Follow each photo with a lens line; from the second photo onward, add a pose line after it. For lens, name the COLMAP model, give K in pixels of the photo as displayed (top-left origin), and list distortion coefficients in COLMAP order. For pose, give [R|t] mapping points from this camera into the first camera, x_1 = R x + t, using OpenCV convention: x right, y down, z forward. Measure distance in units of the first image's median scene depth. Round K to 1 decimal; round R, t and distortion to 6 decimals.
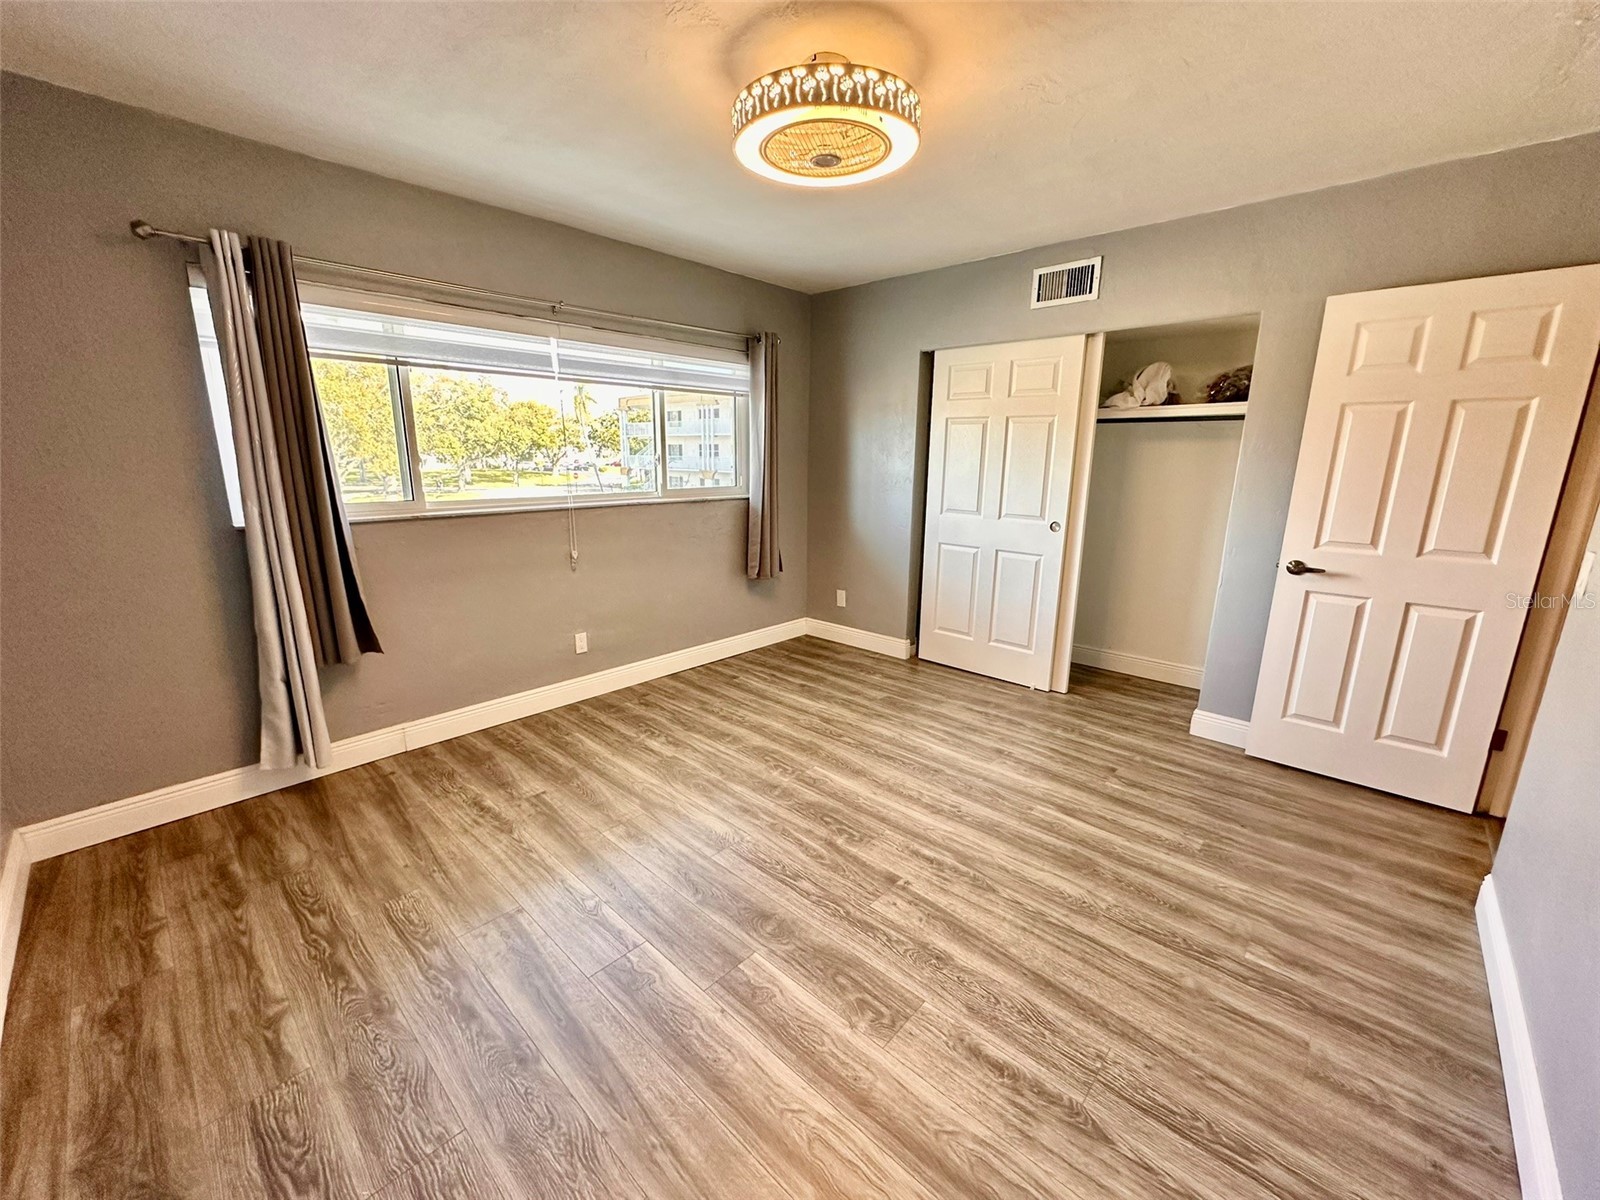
lens RADIAL K [[637.4, 0, 800.6], [0, 637.4, 598.7], [0, 0, 1]] dist [-0.002197, 0.000018]
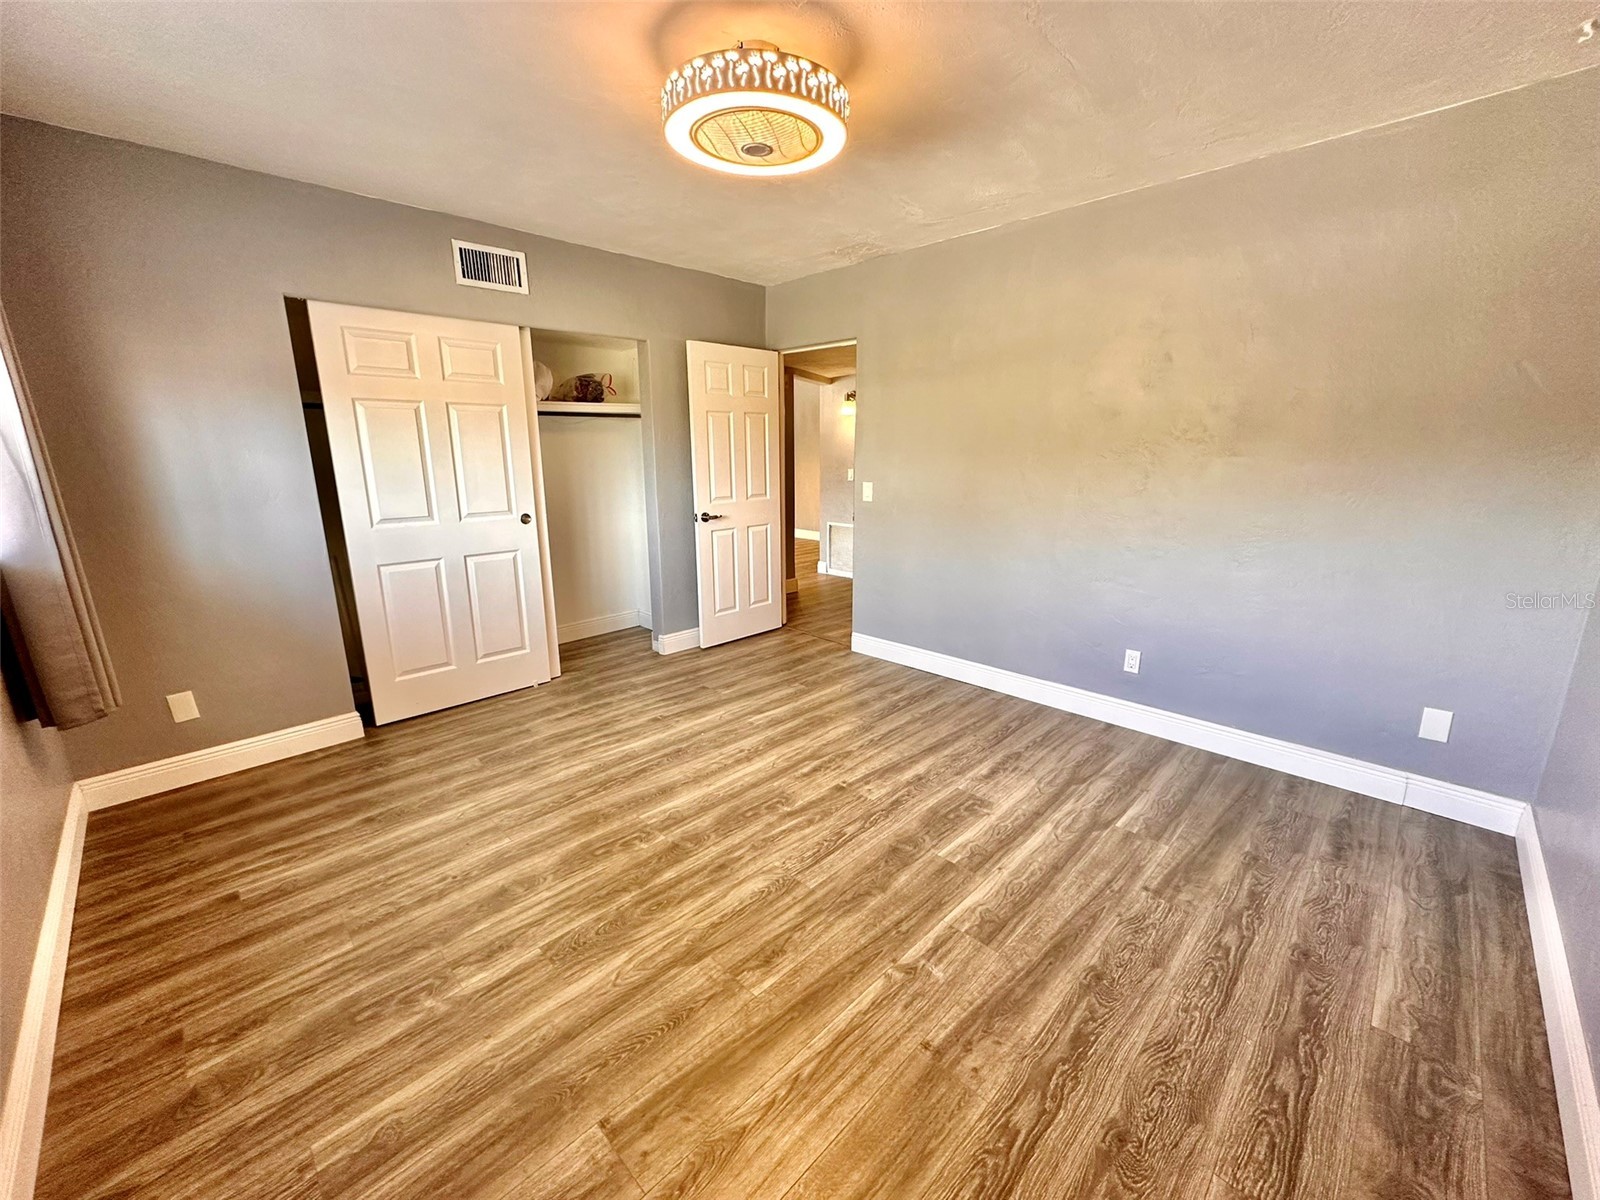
lens RADIAL K [[637.4, 0, 800.6], [0, 637.4, 598.7], [0, 0, 1]] dist [-0.002197, 0.000018]
pose [[0.037566, -0.242941, 0.969313, -0.759366], [0.229011, 0.946275, 0.228291, -0.163666], [-0.972699, 0.213407, 0.091184, 0.689634]]
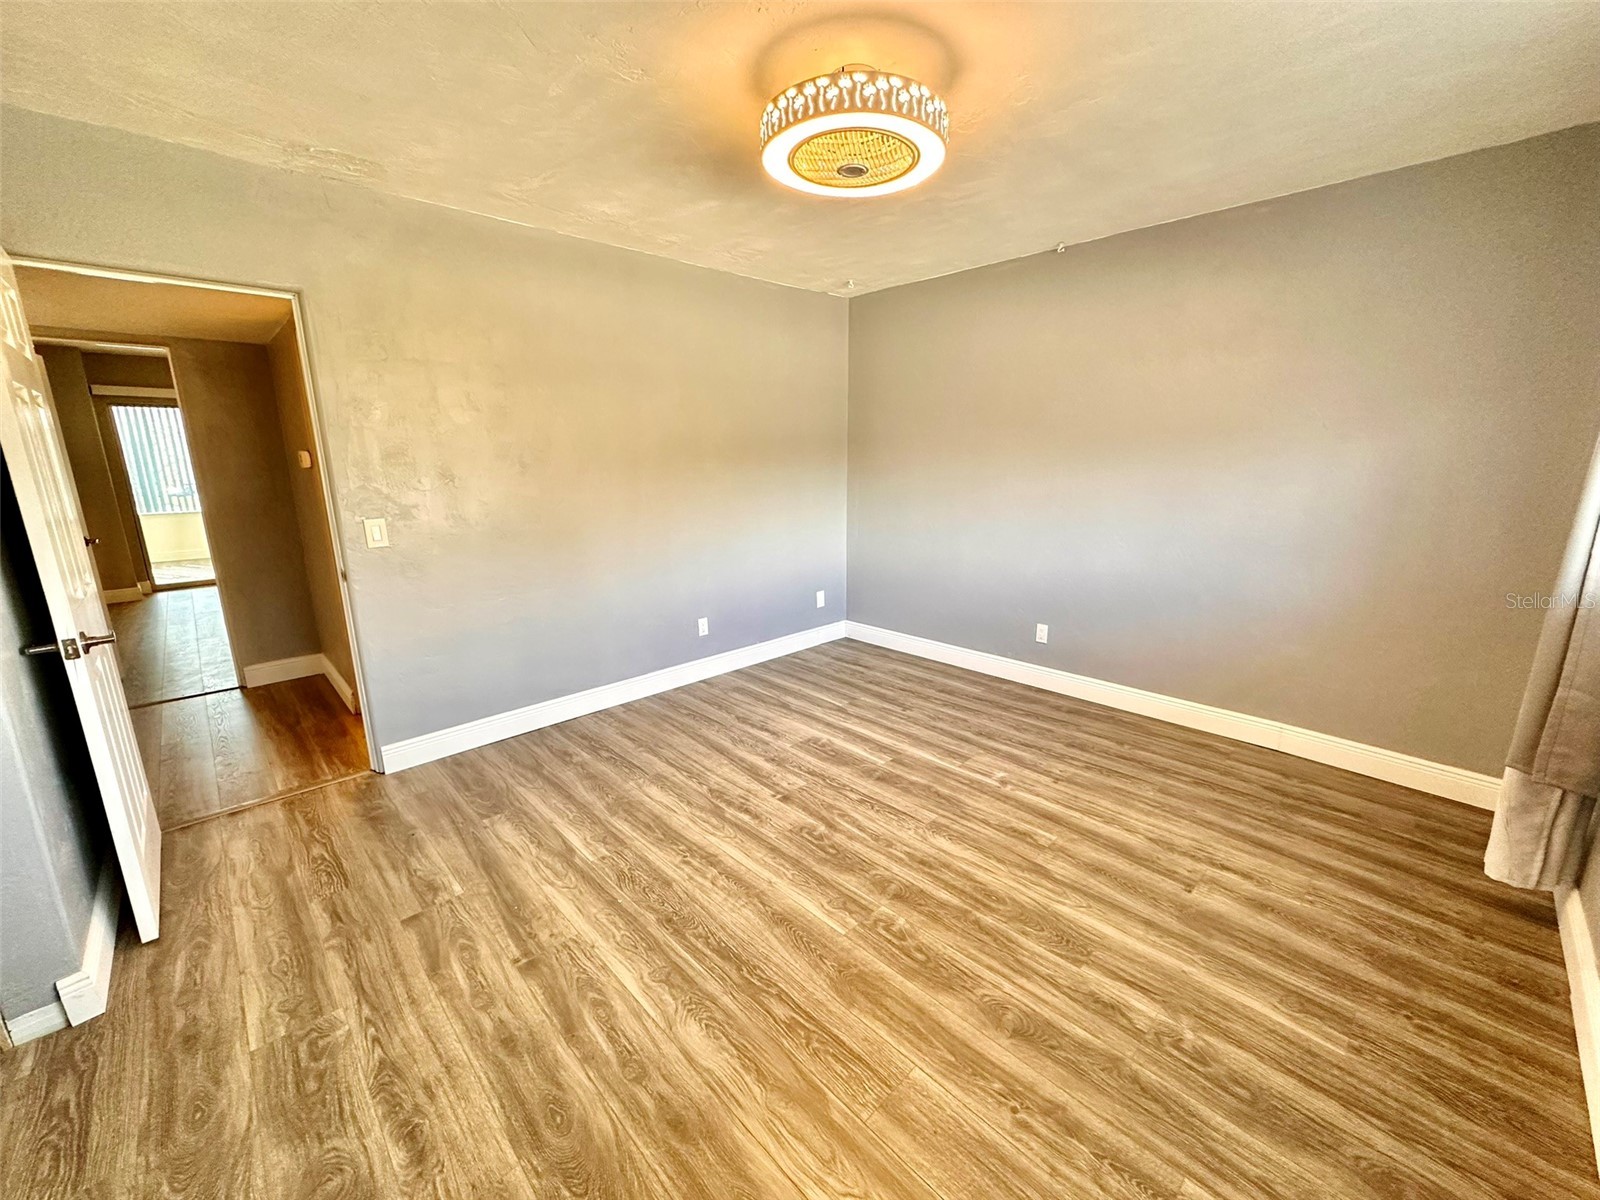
lens RADIAL K [[637.4, 0, 800.6], [0, 637.4, 598.7], [0, 0, 1]] dist [-0.002197, 0.000018]
pose [[-0.998253, -0.016727, 0.056674, 0.037655], [0.009556, 0.900776, 0.434179, -0.359368], [-0.058313, 0.433962, -0.899042, 1.529110]]
